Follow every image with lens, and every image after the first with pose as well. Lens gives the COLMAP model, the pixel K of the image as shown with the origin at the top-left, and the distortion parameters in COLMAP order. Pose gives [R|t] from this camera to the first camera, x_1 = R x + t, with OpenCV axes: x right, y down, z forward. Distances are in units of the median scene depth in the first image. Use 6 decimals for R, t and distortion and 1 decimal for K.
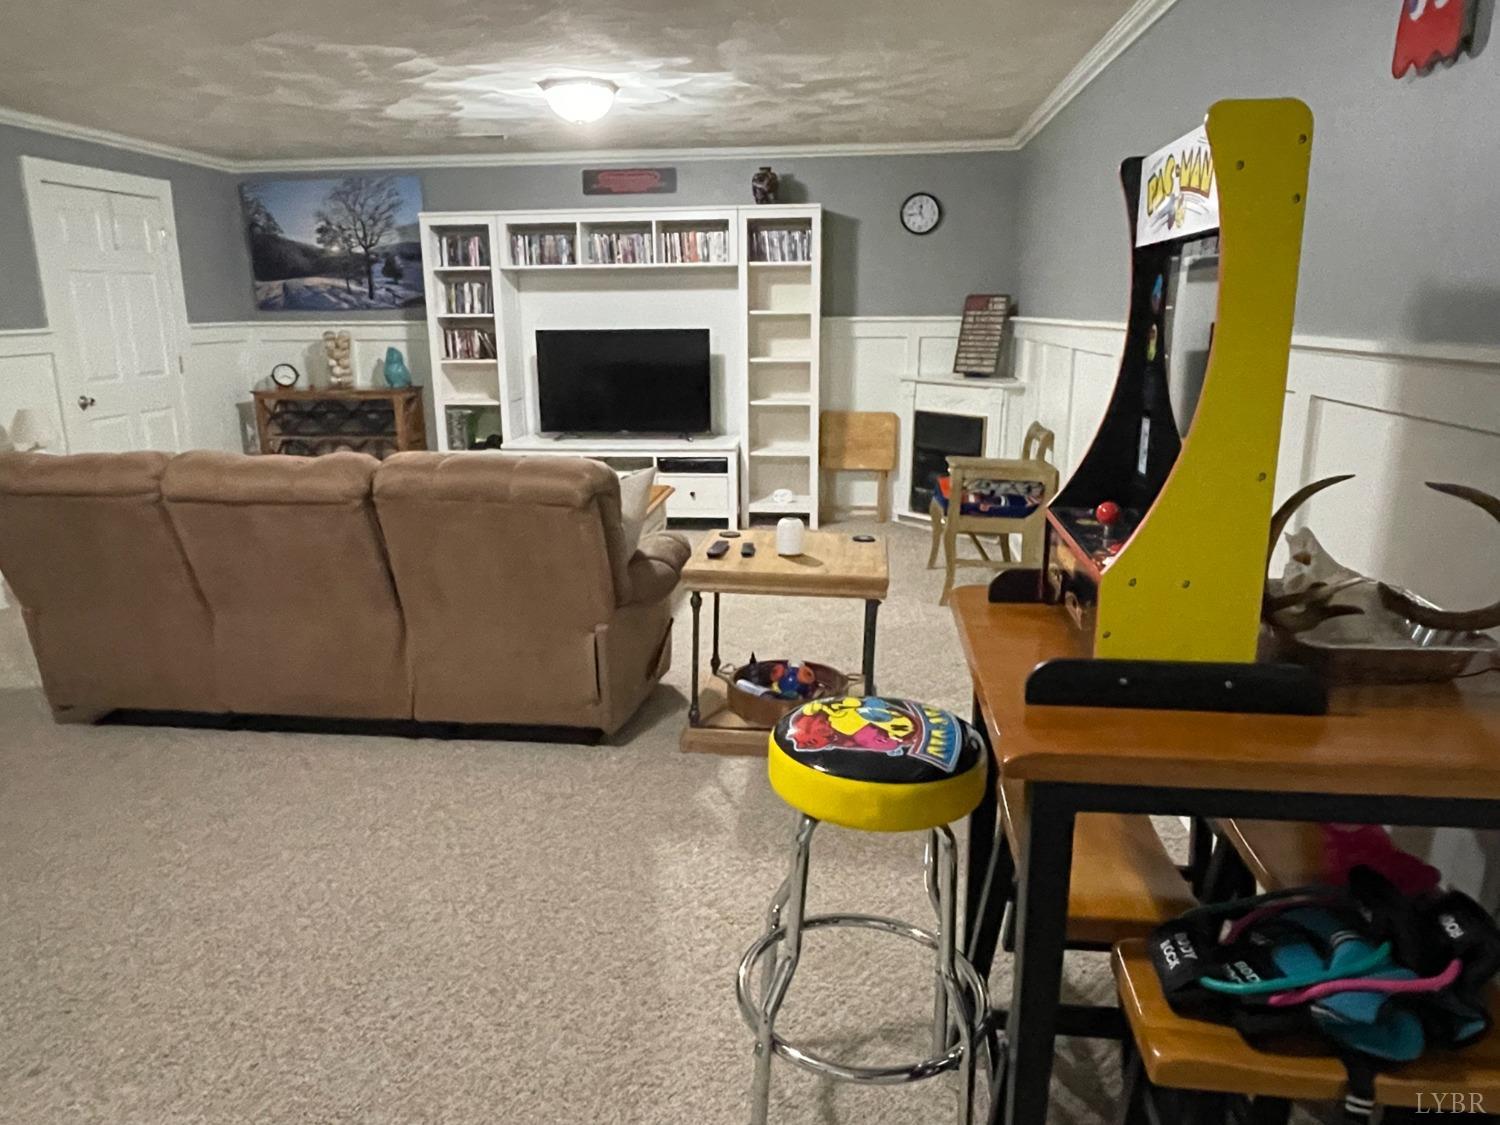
lens RADIAL K [[1017.1, 0, 750.0], [0, 1017.1, 562.5], [0, 0, 1]] dist [0.005929, -0.002742]
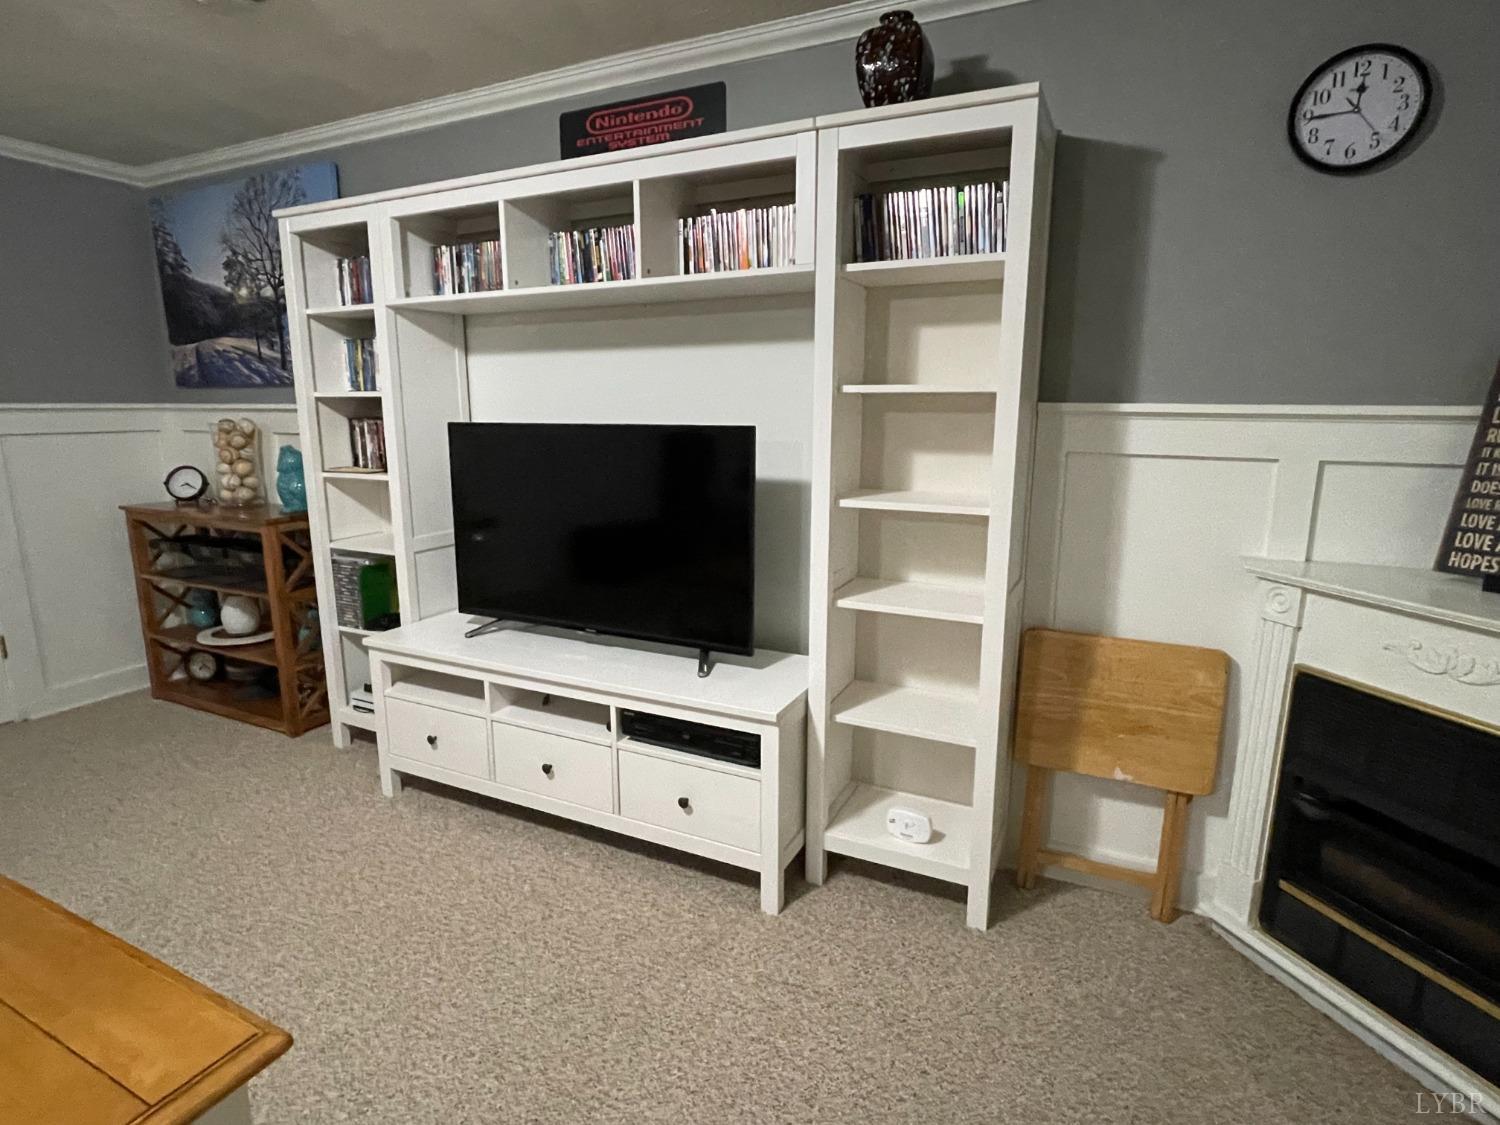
lens RADIAL K [[804.2, 0, 750.0], [0, 804.2, 562.5], [0, 0, 1]] dist [-0.006736, -0.001099]
pose [[0.926931, 0.082001, -0.366162, 0.087101], [-0.103522, 0.993843, -0.039496, -0.155817], [0.360669, 0.074516, 0.929712, 0.674757]]
